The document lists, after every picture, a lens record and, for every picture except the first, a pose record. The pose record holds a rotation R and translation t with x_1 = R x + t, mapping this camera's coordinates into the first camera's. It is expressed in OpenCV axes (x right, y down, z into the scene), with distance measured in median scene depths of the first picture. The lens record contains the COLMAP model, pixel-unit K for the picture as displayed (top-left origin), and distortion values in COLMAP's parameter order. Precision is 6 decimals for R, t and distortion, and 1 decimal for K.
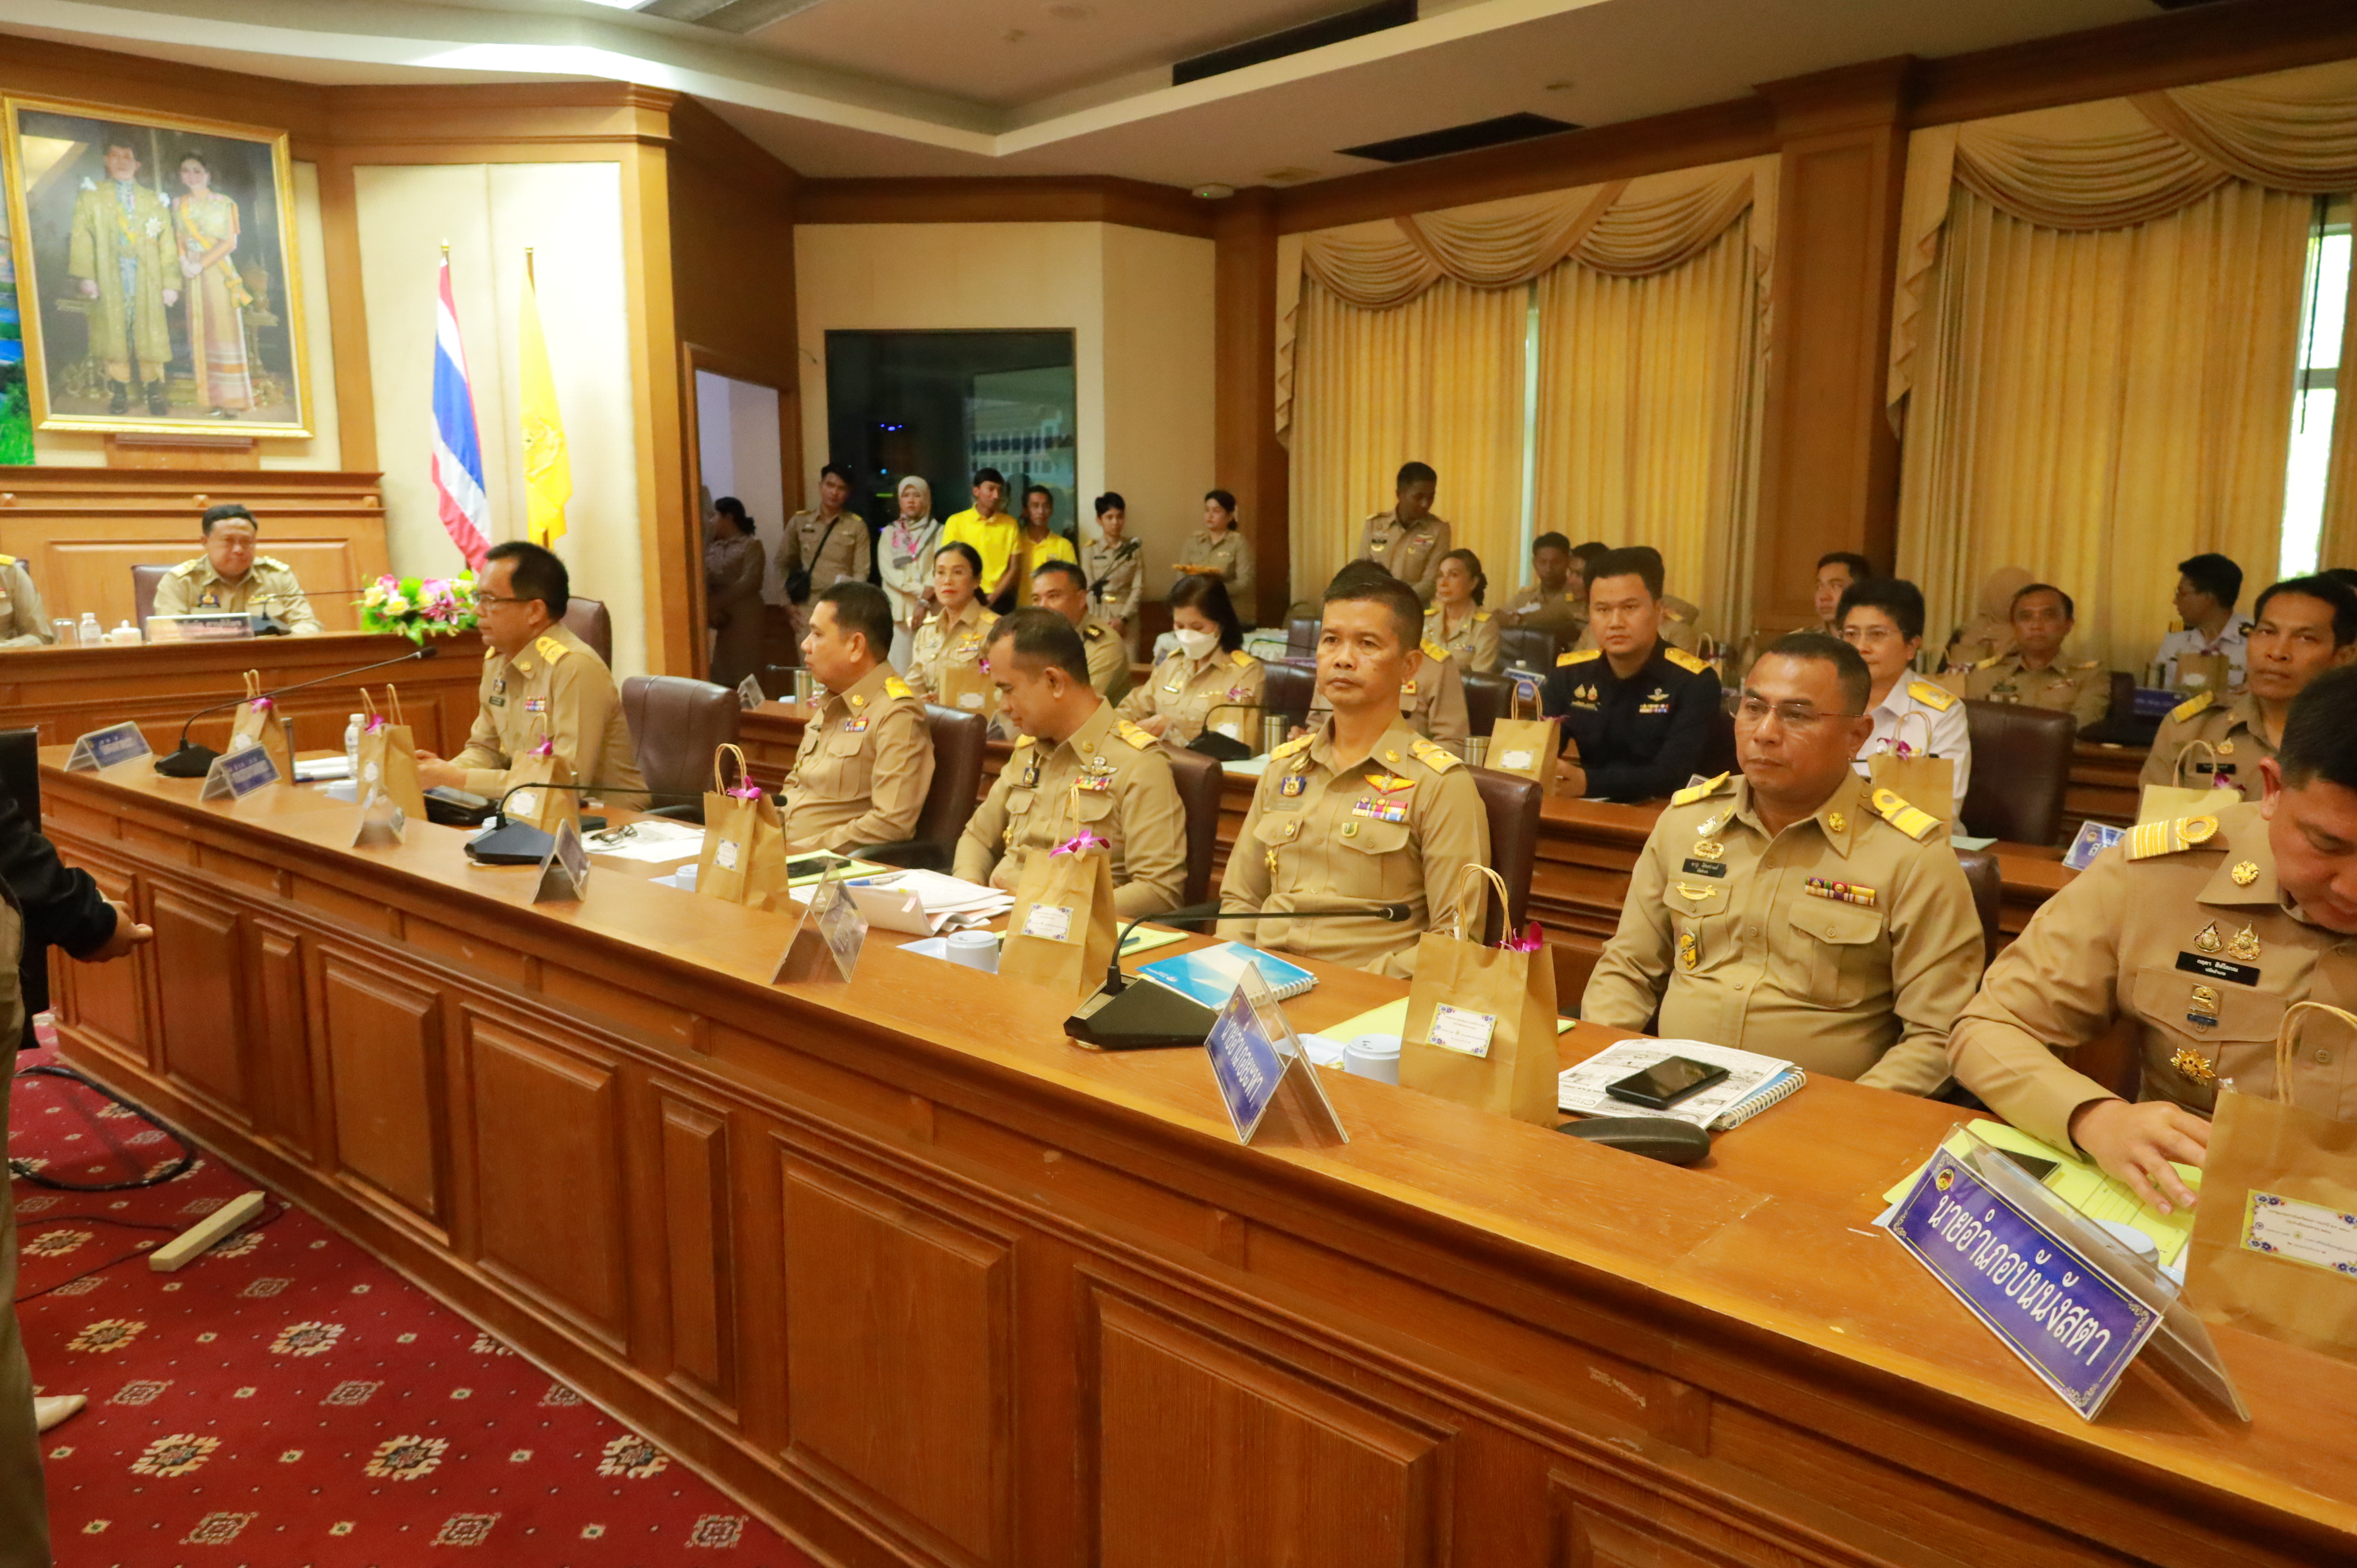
lens RADIAL K [[1612.2, 0, 1178.4], [0, 1612.2, 773.8], [0, 0, 1]] dist [-0.000790, 0.001560]
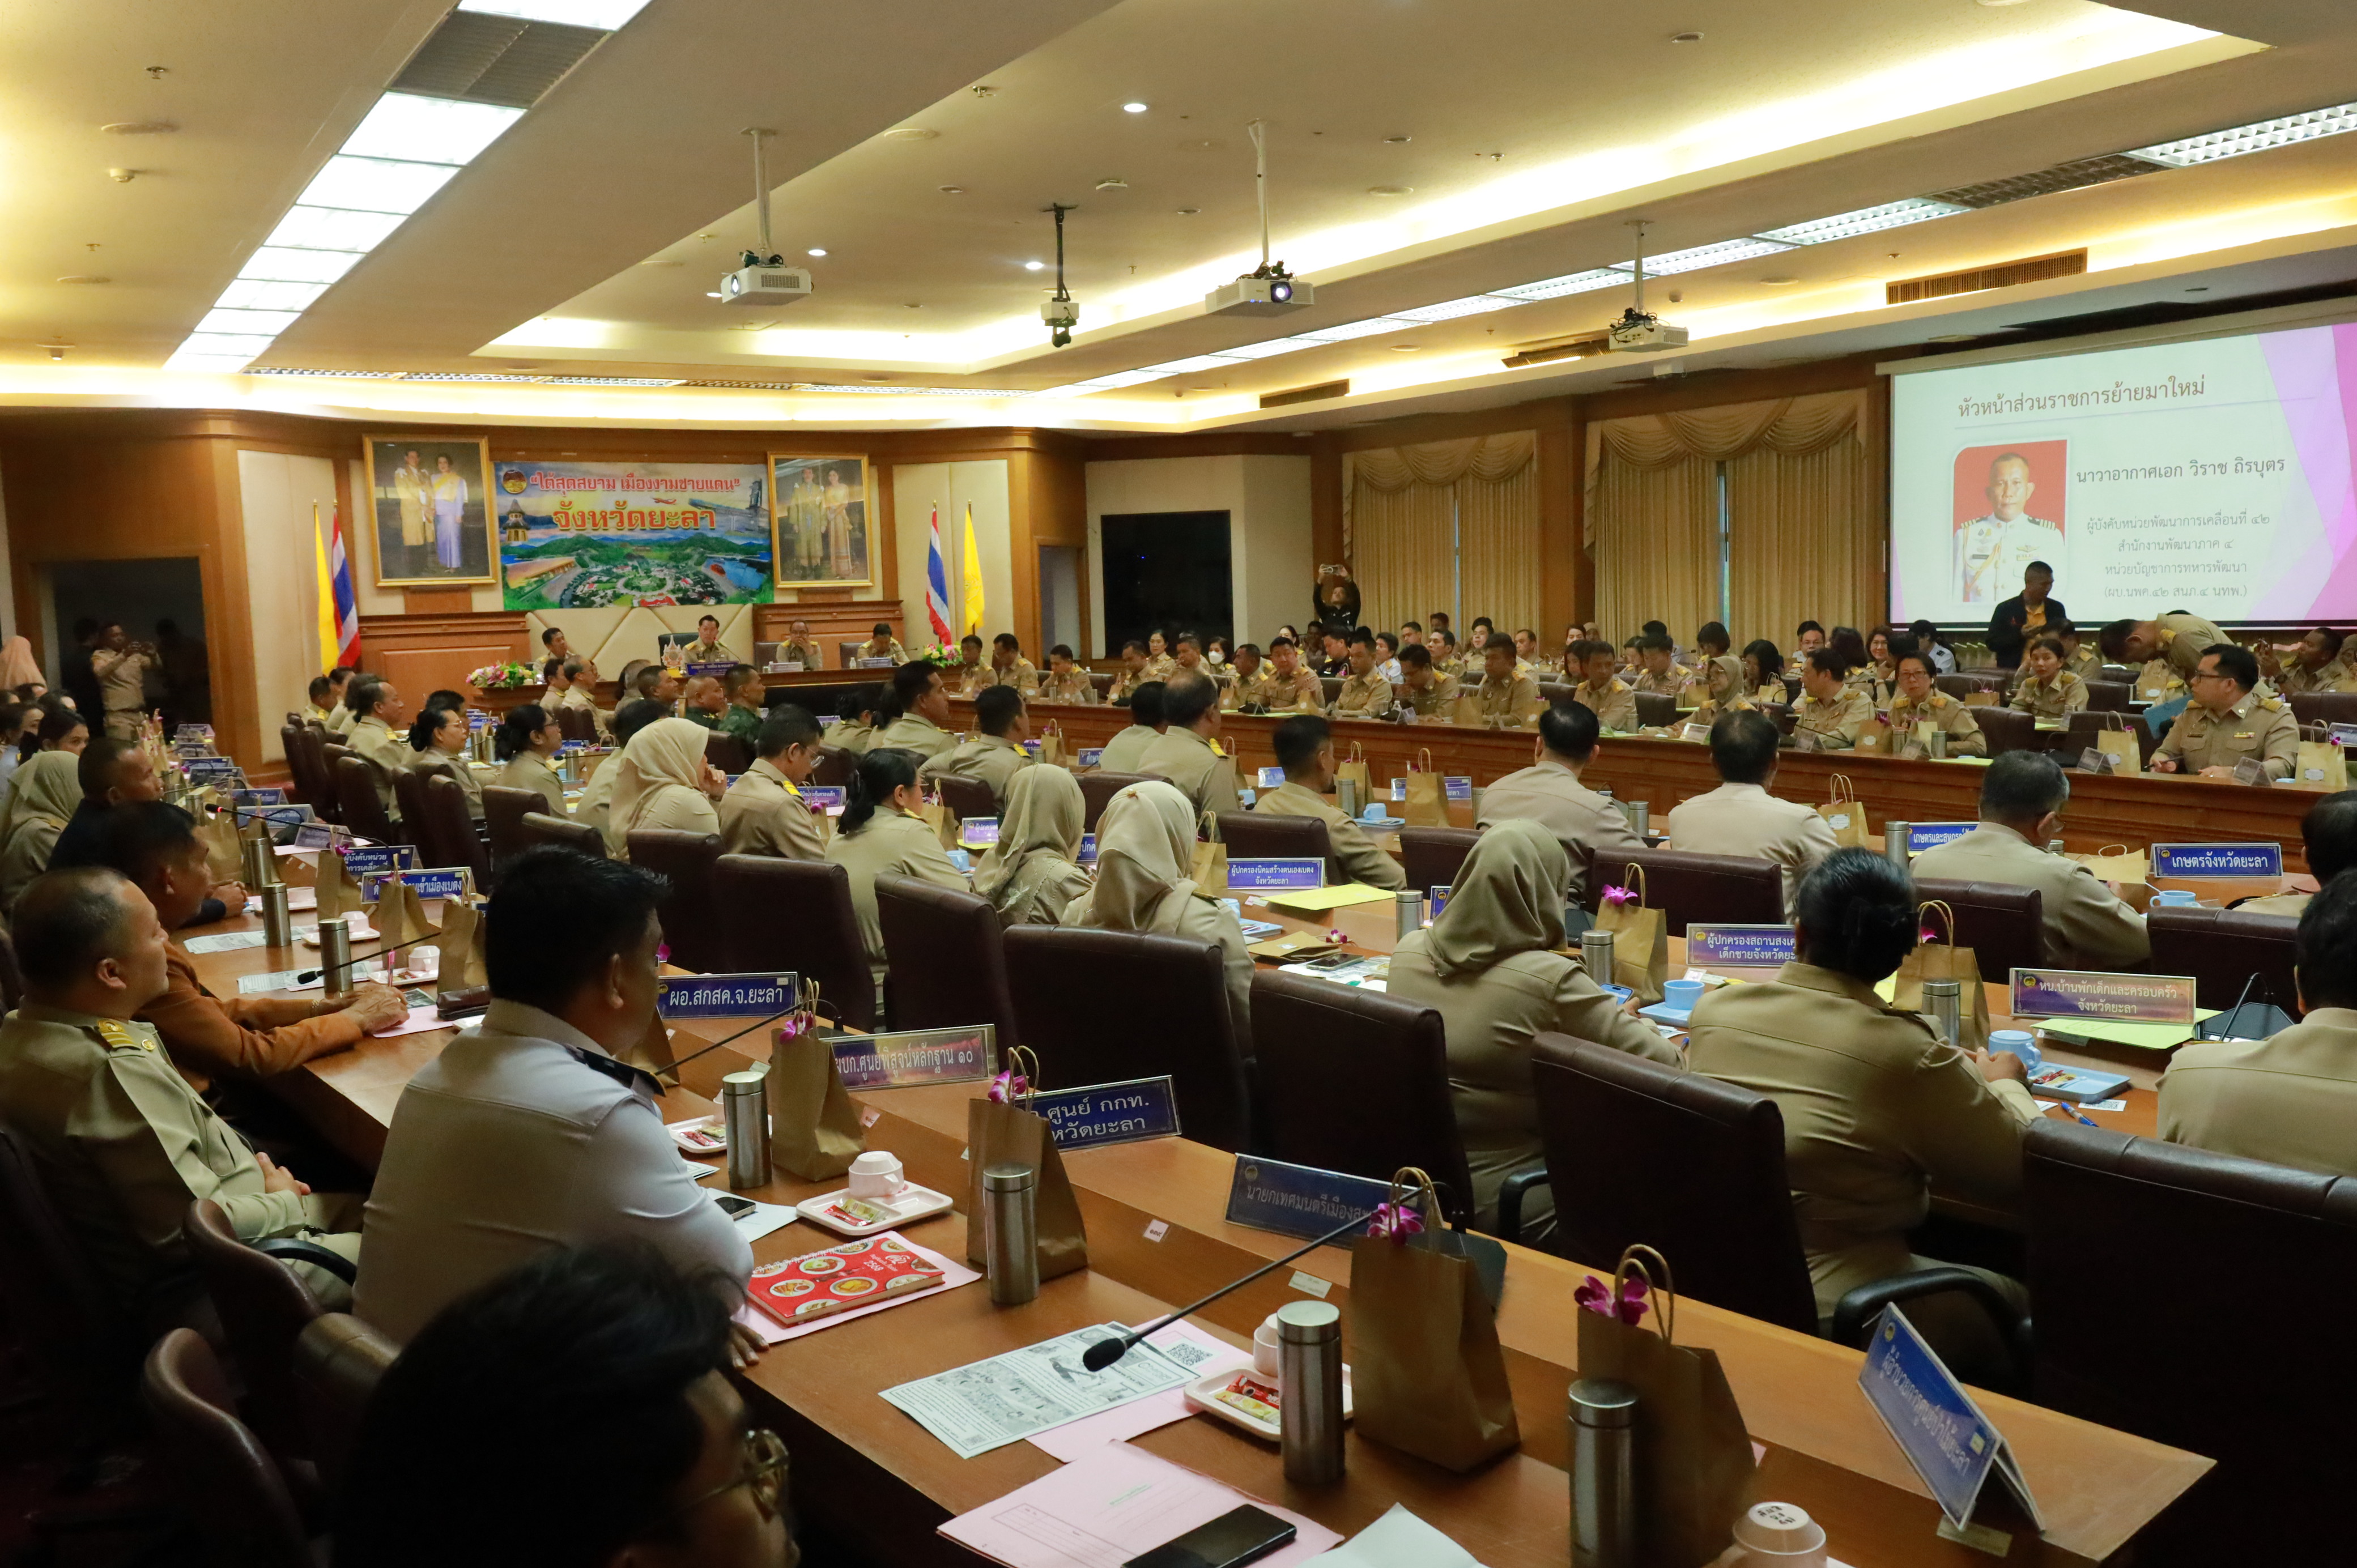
lens RADIAL K [[1947.9, 0, 1190.4], [0, 1947.9, 787.7], [0, 0, 1]] dist [-0.008467, -0.001317]
pose [[0.983614, -0.012575, -0.179847, 0.398728], [0.001808, 0.998202, -0.059907, 0.247048], [0.180277, 0.058600, 0.981869, -1.644619]]
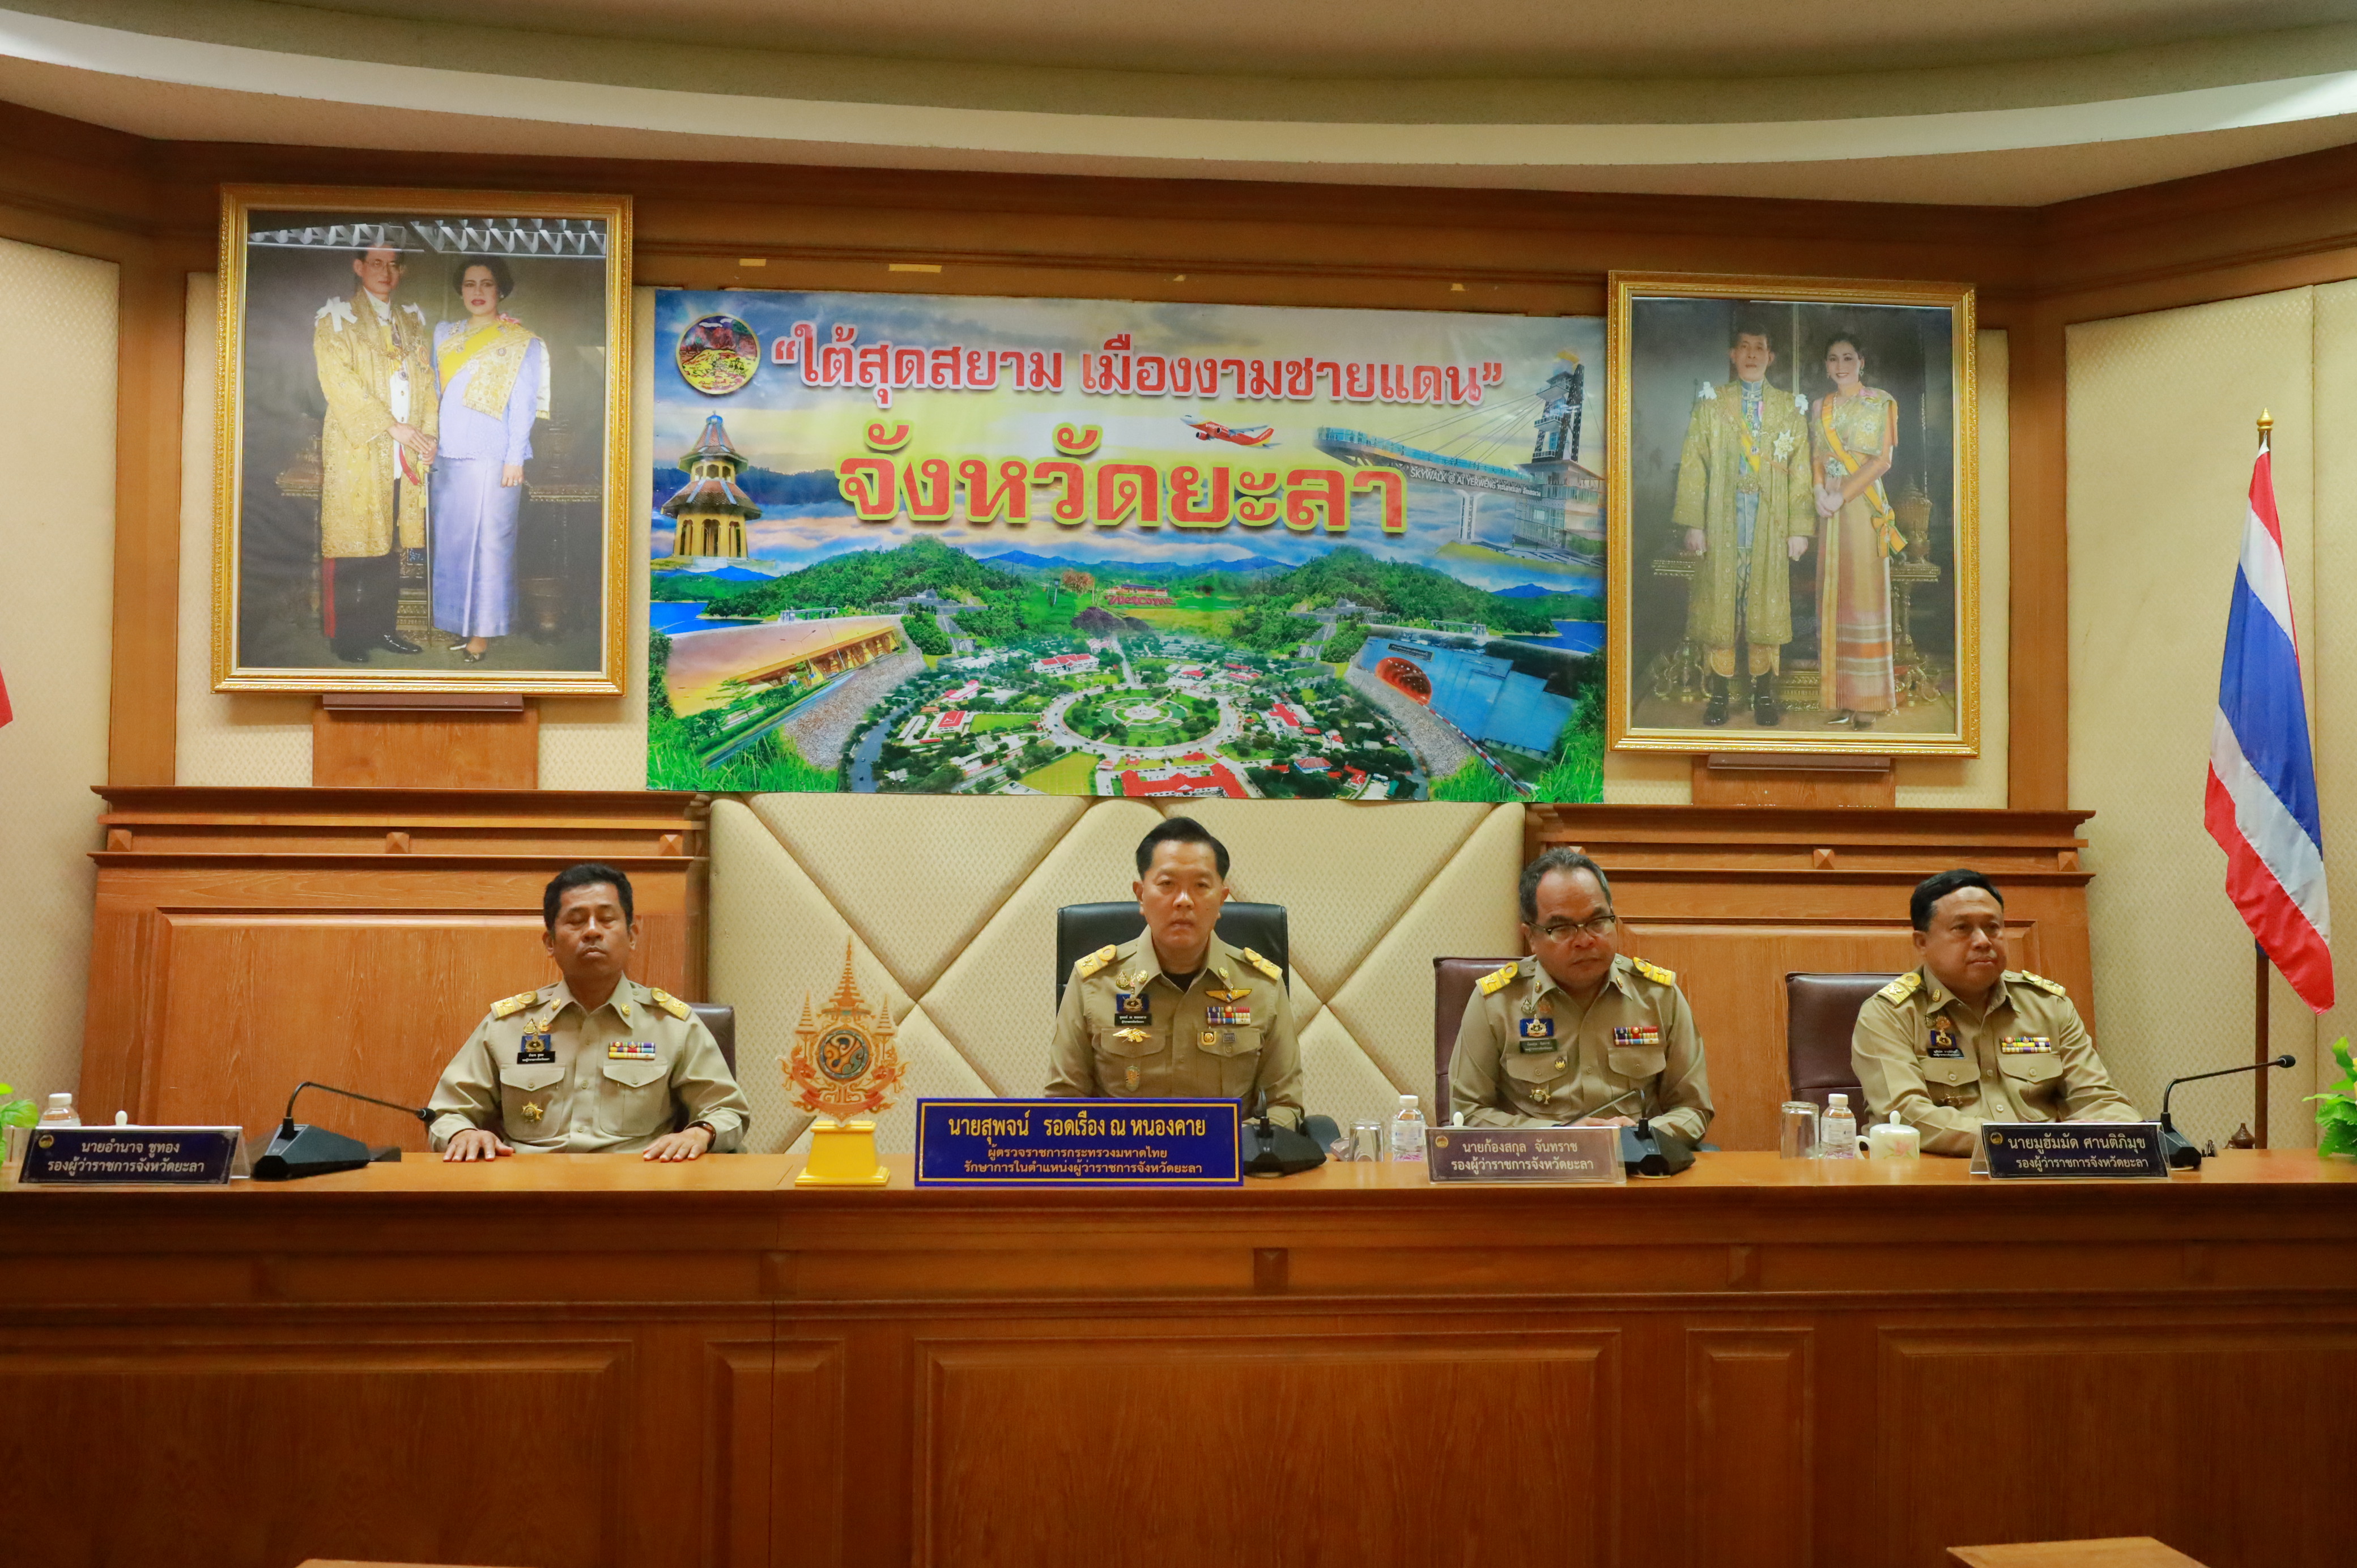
lens RADIAL K [[1947.9, 0, 1190.4], [0, 1947.9, 787.7], [0, 0, 1]] dist [-0.008467, -0.001317]
pose [[0.783906, -0.004289, -0.620865, -0.328812], [-0.109268, 0.983416, -0.144756, -0.059553], [0.611189, 0.181315, 0.770437, 0.262056]]
